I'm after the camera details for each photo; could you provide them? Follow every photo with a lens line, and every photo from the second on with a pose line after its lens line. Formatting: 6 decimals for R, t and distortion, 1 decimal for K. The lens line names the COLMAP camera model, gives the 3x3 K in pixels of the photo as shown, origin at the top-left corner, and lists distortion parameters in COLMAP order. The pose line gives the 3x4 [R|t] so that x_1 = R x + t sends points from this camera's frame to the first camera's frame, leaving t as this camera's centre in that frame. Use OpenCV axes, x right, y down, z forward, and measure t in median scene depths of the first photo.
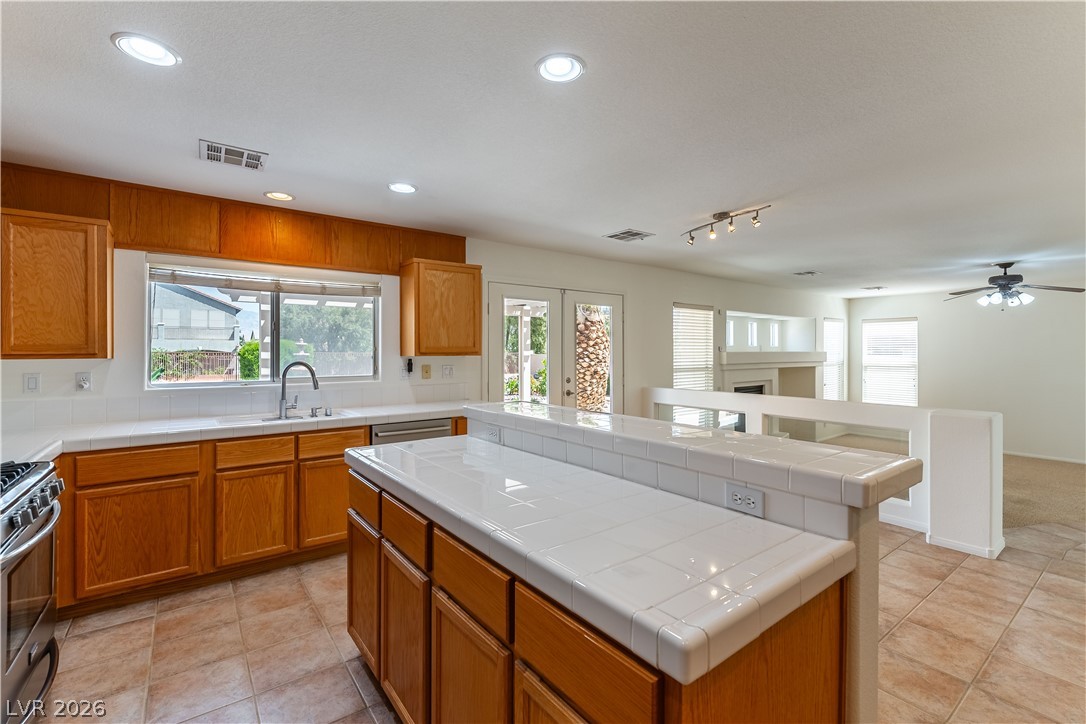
lens RADIAL K [[474.4, 0, 546.8], [0, 474.4, 354.2], [0, 0, 1]] dist [-0.001294, 0.000230]
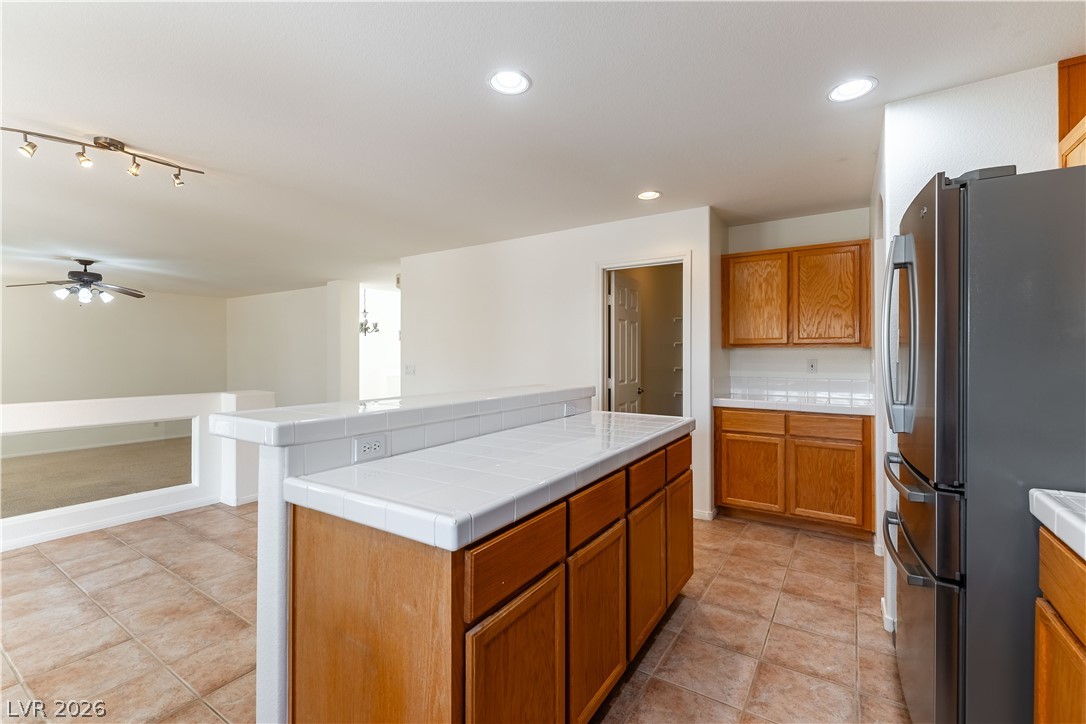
lens RADIAL K [[474.4, 0, 544.0], [0, 474.4, 354.3], [0, 0, 1]] dist [-0.001294, 0.000230]
pose [[-0.335662, 0.002535, 0.941979, -0.332818], [0.003931, 0.999991, -0.001291, 0.017267], [-0.941974, 0.003270, -0.335670, 0.406953]]
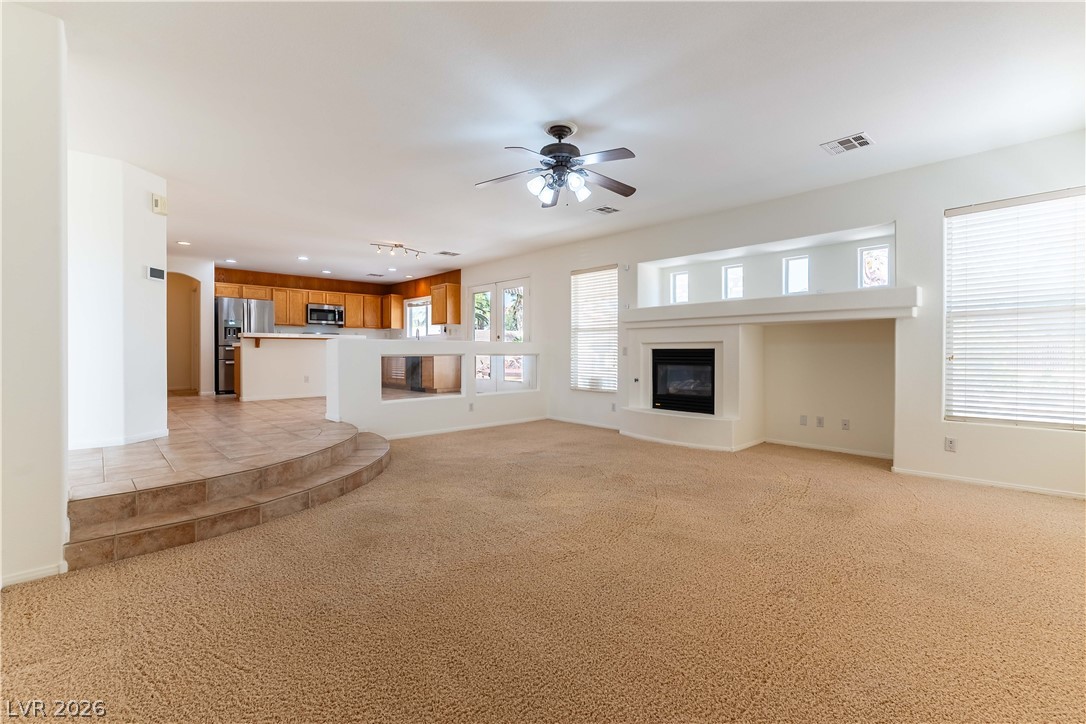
lens RADIAL K [[474.4, 0, 551.7], [0, 474.4, 354.2], [0, 0, 1]] dist [-0.001294, 0.000230]
pose [[0.114158, 0.007229, -0.993436, 1.569938], [-0.005896, 0.999961, 0.006599, 0.095049], [0.993445, 0.005104, 0.114196, 0.909953]]
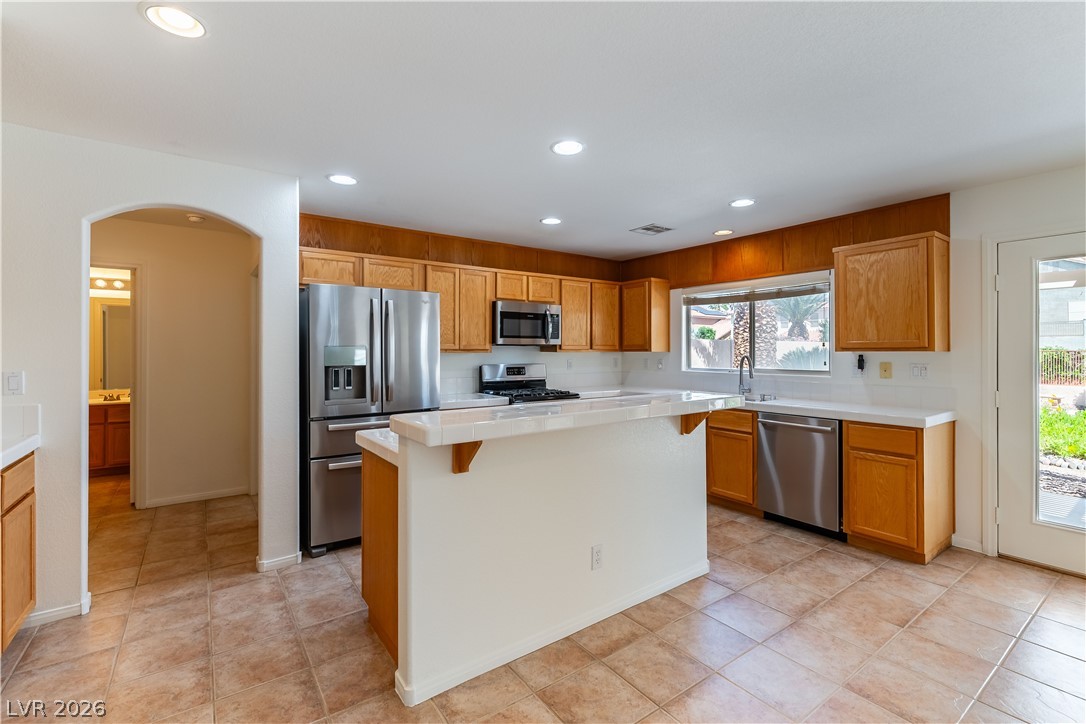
lens RADIAL K [[474.4, 0, 543.4], [0, 474.4, 354.7], [0, 0, 1]] dist [-0.001294, 0.000230]
pose [[-0.032408, 0.010637, -0.999418, 0.461678], [-0.006016, 0.999923, 0.010838, 0.002658], [0.999457, 0.006364, -0.032341, 0.301965]]
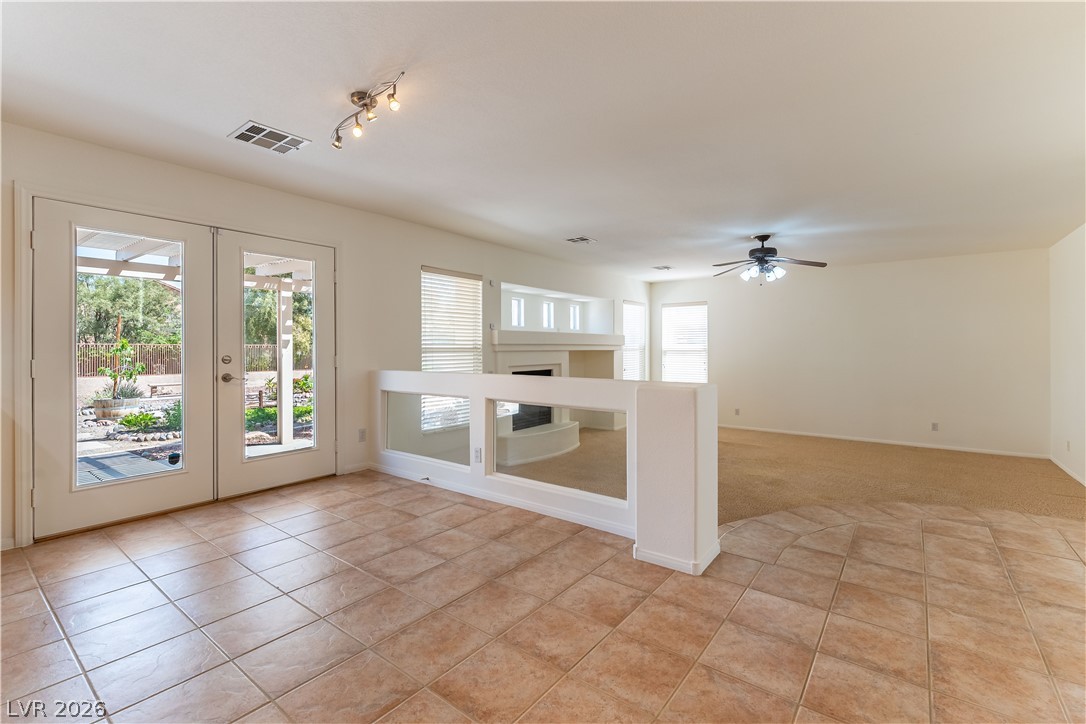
lens RADIAL K [[474.4, 0, 548.6], [0, 474.4, 352.1], [0, 0, 1]] dist [-0.001294, 0.000230]
pose [[0.962607, -0.005003, 0.270857, 0.283857], [0.004605, 0.999987, 0.002108, 0.040838], [-0.270864, -0.000782, 0.962617, 0.187125]]
